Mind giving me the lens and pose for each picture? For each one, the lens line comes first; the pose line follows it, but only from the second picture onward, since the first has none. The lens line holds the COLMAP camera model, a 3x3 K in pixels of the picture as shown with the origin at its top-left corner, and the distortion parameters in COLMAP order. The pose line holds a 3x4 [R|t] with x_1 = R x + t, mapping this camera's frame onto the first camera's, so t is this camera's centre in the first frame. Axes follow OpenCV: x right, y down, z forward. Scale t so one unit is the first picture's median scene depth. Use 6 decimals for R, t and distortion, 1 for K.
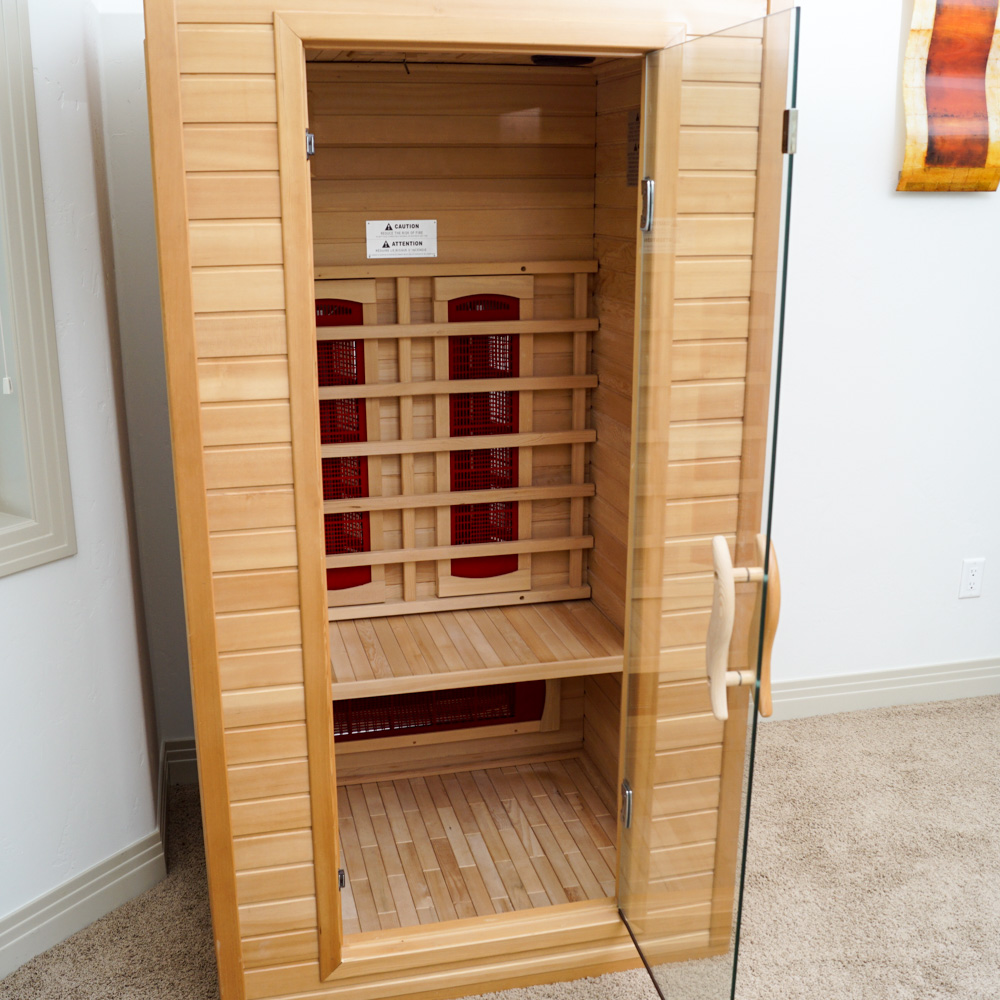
lens RADIAL K [[1187.8, 0, 491.5], [0, 1187.8, 524.3], [0, 0, 1]] dist [-0.075218, 0.000000]
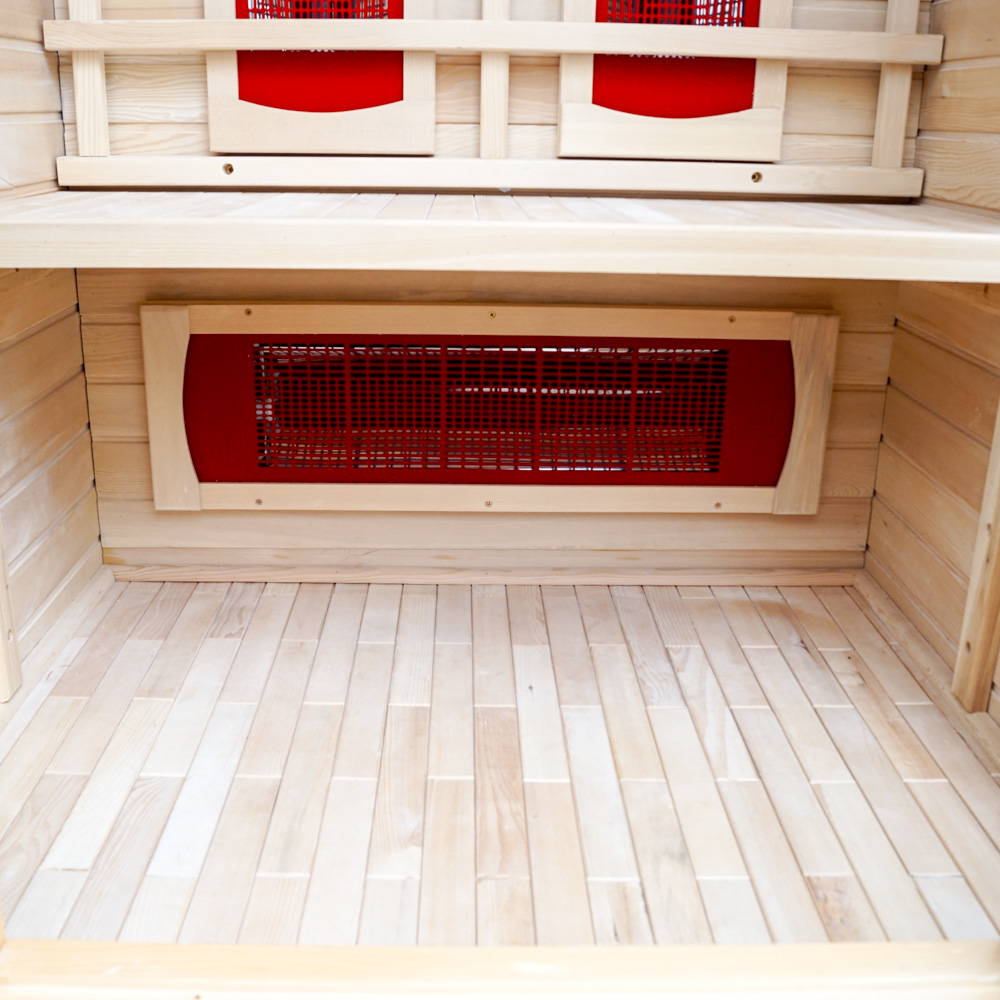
lens RADIAL K [[1187.8, 0, 493.5], [0, 1187.8, 508.8], [0, 0, 1]] dist [-0.075218, 0.000000]
pose [[0.977225, 0.088761, -0.192750, 0.025824], [-0.081283, 0.995611, 0.046380, 0.173097], [0.196020, -0.029657, 0.980151, 0.582132]]
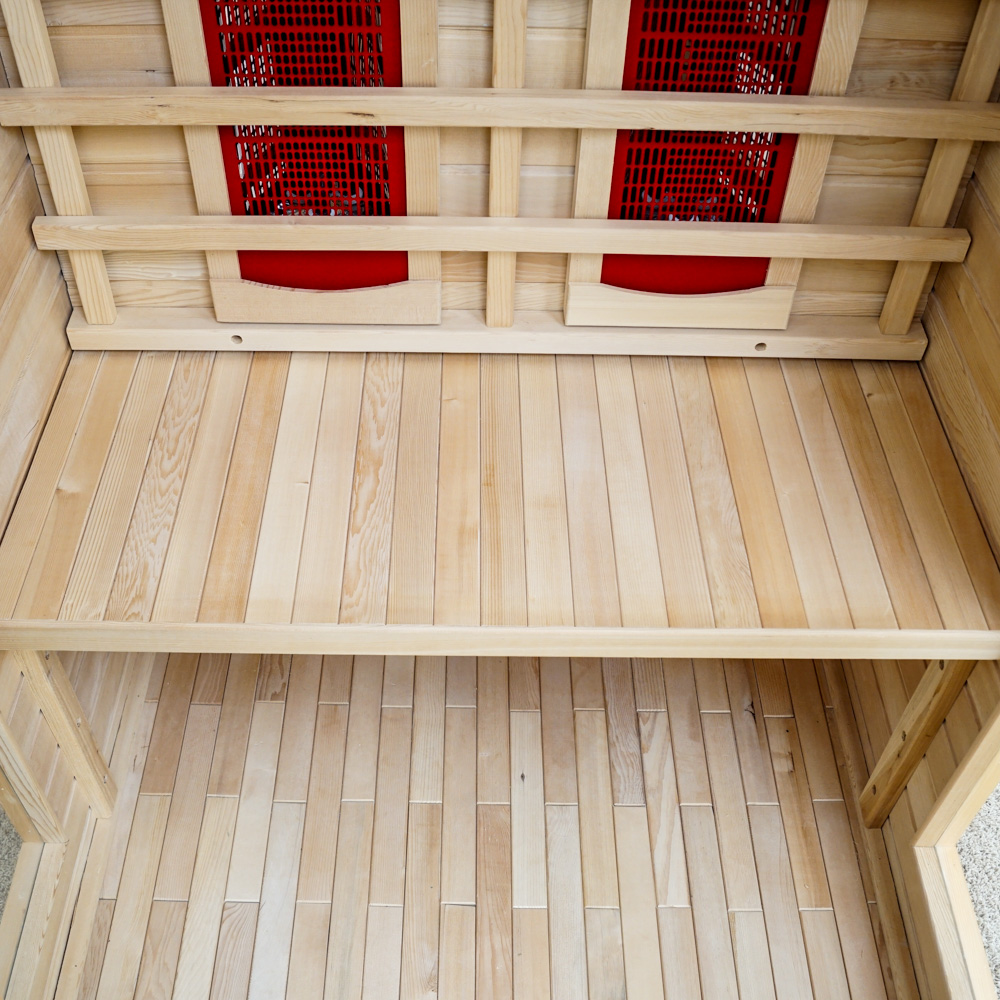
lens RADIAL K [[1187.8, 0, 497.1], [0, 1187.8, 528.3], [0, 0, 1]] dist [-0.075218, 0.000000]
pose [[0.973328, 0.188143, -0.131284, 0.001390], [-0.092920, 0.846498, 0.524220, -0.099675], [0.209760, -0.498039, 0.841402, 0.605829]]
